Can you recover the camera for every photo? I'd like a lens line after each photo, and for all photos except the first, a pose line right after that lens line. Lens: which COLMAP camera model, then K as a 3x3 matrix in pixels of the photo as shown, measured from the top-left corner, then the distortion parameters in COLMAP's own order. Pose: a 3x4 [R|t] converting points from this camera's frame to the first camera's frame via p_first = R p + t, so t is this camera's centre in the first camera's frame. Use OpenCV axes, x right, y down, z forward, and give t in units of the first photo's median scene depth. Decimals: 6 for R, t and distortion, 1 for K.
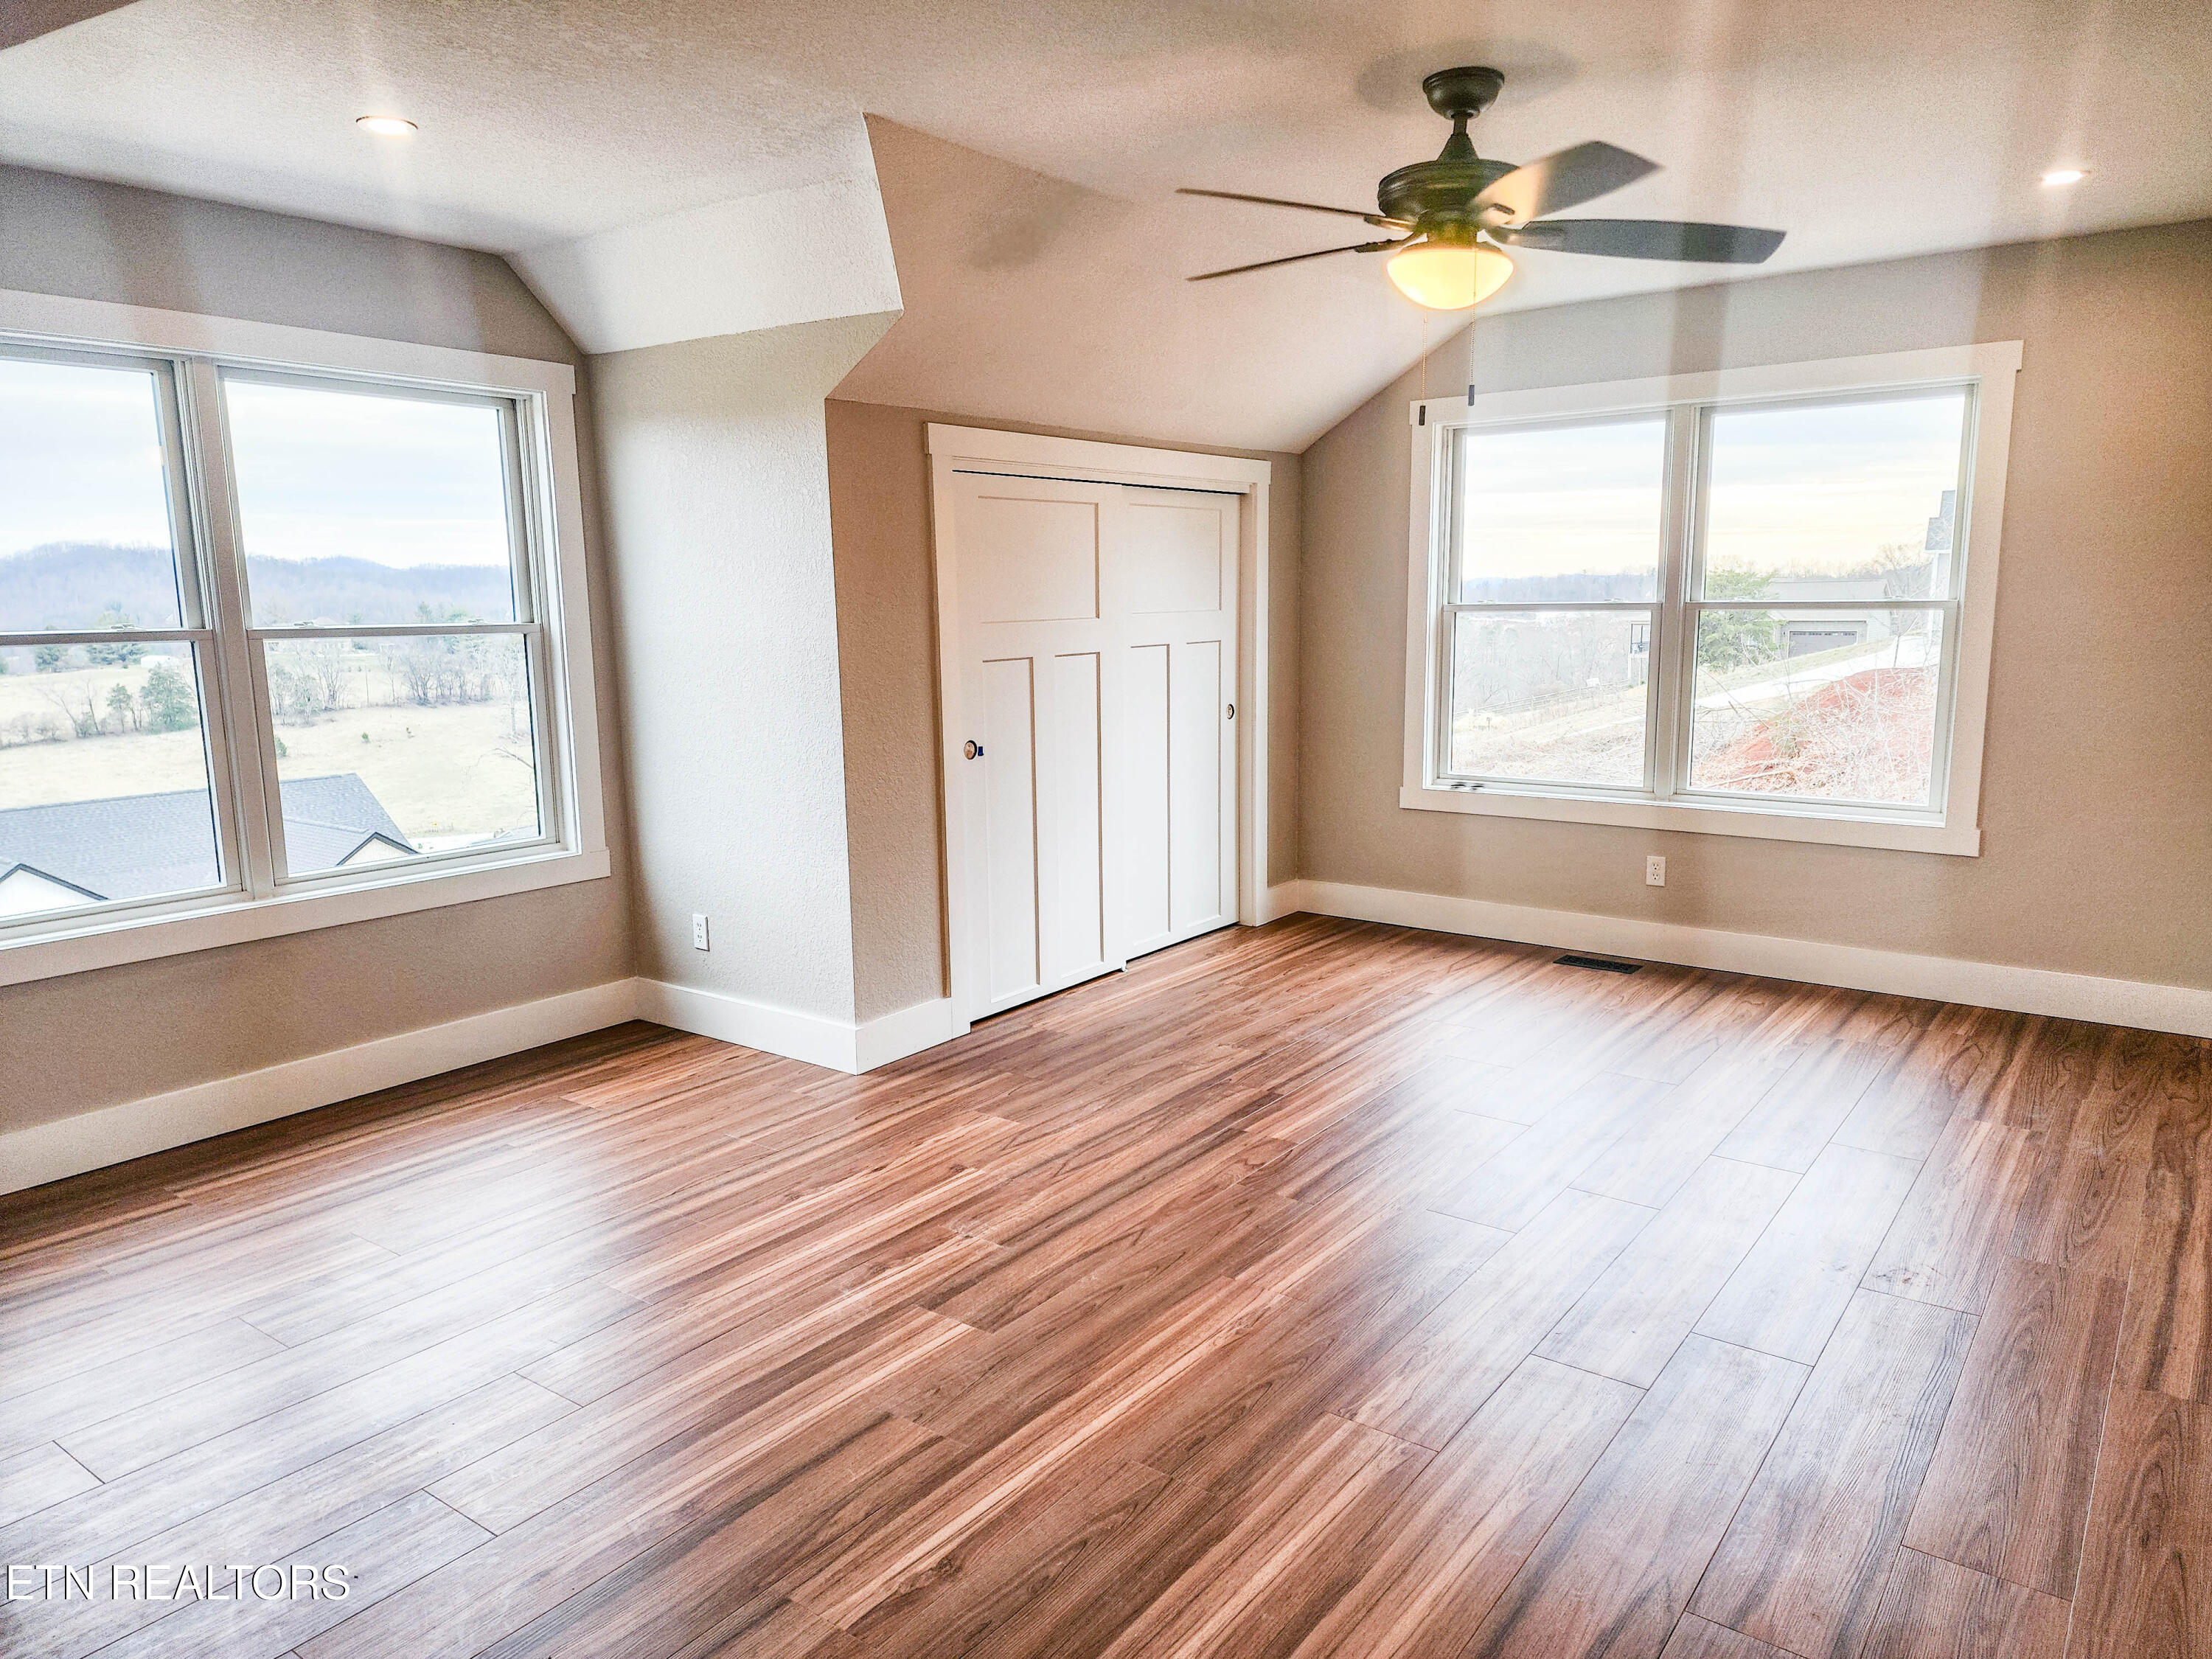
lens RADIAL K [[1485.9, 0, 1107.7], [0, 1485.9, 830.4], [0, 0, 1]] dist [-0.001369, -0.001788]
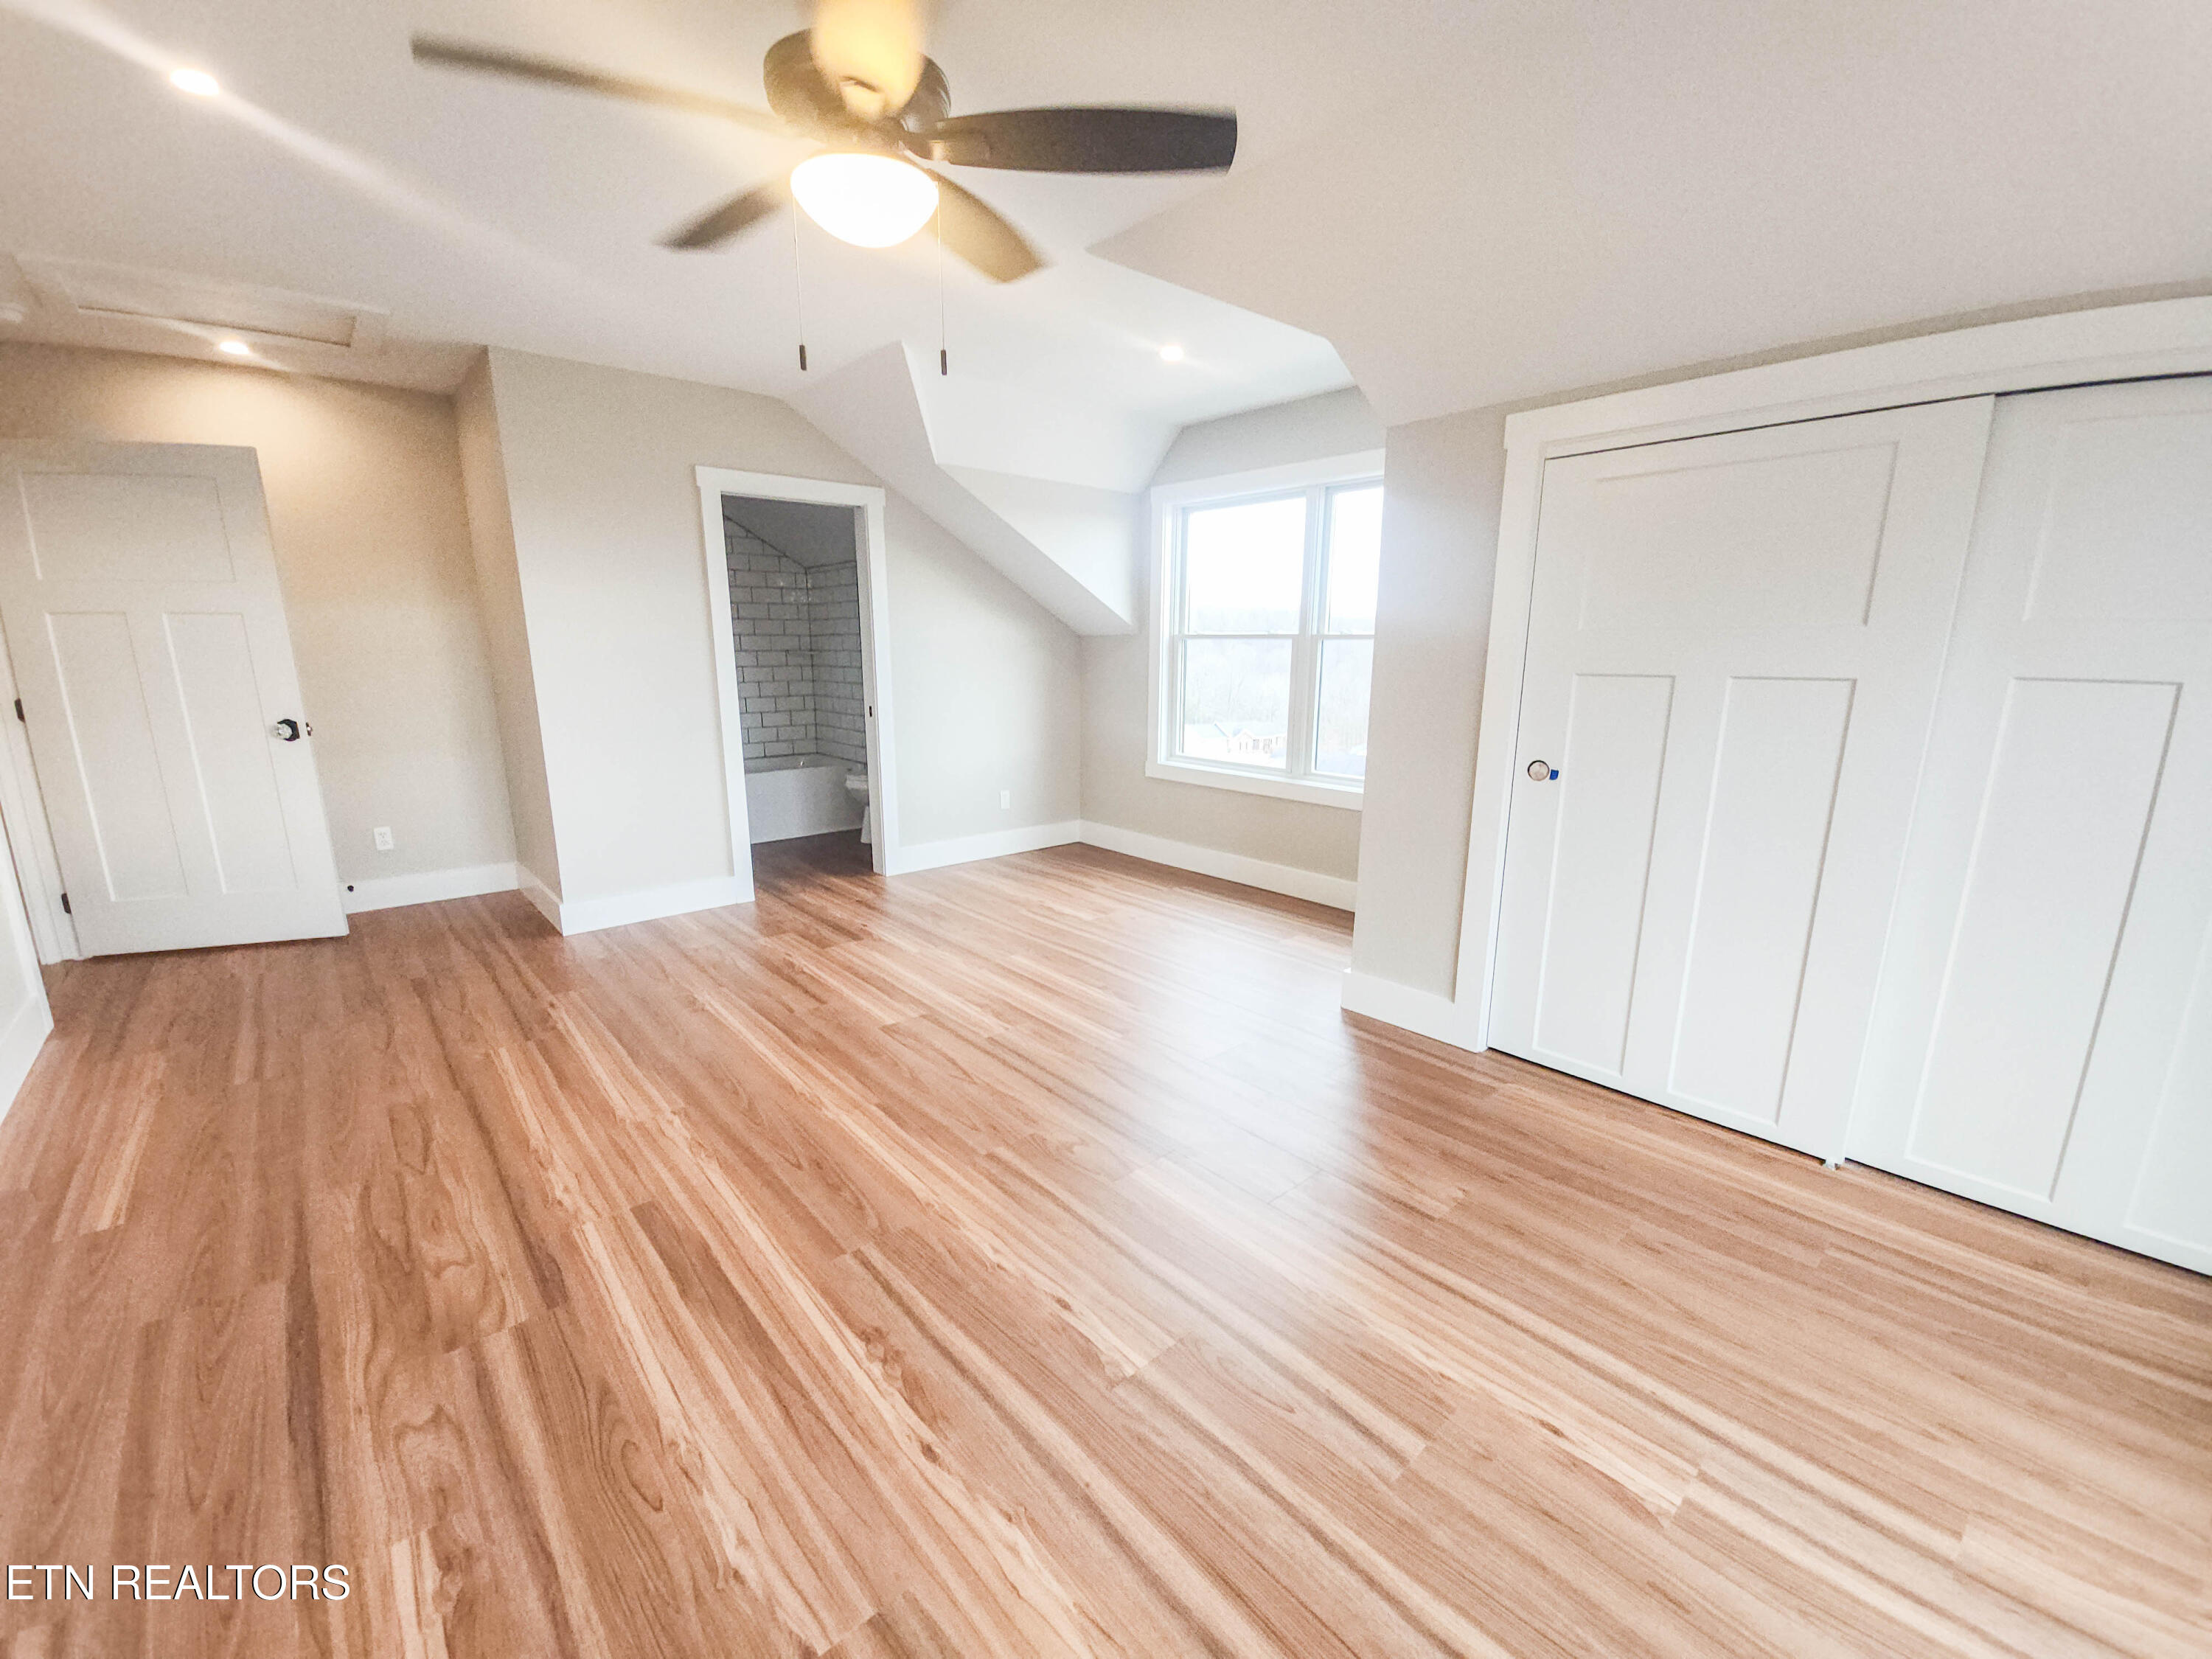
lens RADIAL K [[902.4, 0, 1105.8], [0, 902.4, 838.3], [0, 0, 1]] dist [-0.010555, -0.000354]
pose [[-0.201867, 0.221732, -0.953984, 0.685034], [-0.157826, 0.953942, 0.255119, -0.158796], [0.966613, 0.202063, -0.157574, 1.126392]]
